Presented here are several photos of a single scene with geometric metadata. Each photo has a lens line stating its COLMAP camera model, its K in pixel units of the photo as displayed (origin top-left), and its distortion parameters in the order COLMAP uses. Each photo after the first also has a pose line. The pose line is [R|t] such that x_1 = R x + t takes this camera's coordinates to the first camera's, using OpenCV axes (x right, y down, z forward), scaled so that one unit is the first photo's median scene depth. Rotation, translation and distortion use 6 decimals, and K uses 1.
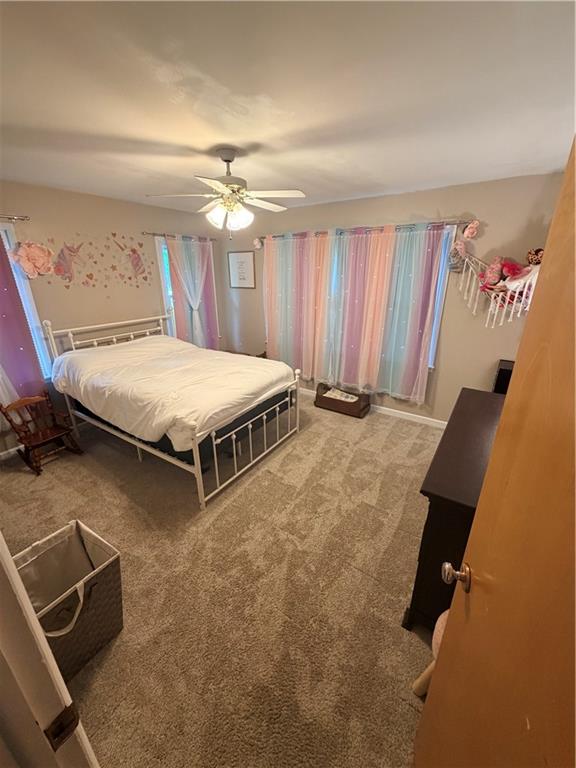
lens RADIAL K [[305.4, 0, 288.0], [0, 305.4, 384.0], [0, 0, 1]] dist [0.002414, 0.000383]
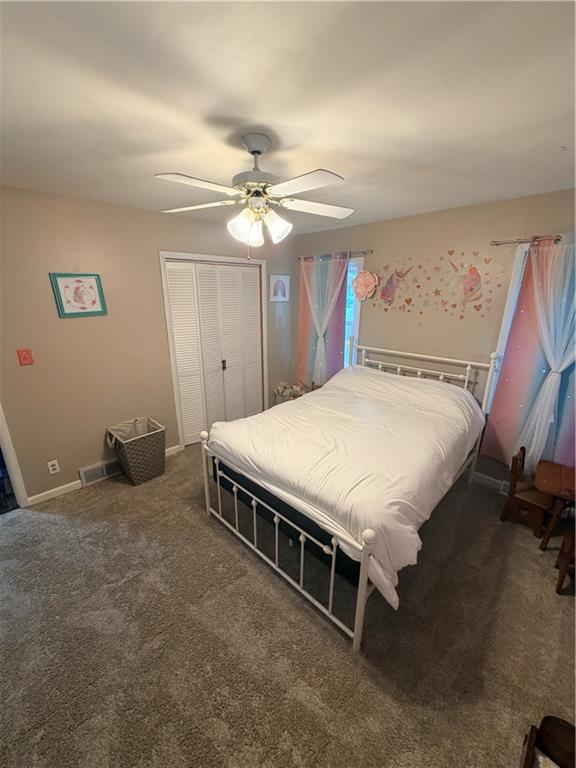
lens RADIAL K [[305.4, 0, 288.0], [0, 305.4, 384.0], [0, 0, 1]] dist [0.002414, 0.000383]
pose [[-0.199393, 0.295463, -0.934315, 0.400212], [-0.345932, 0.870848, 0.349219, -0.343606], [0.916828, 0.392842, -0.071431, 0.860332]]
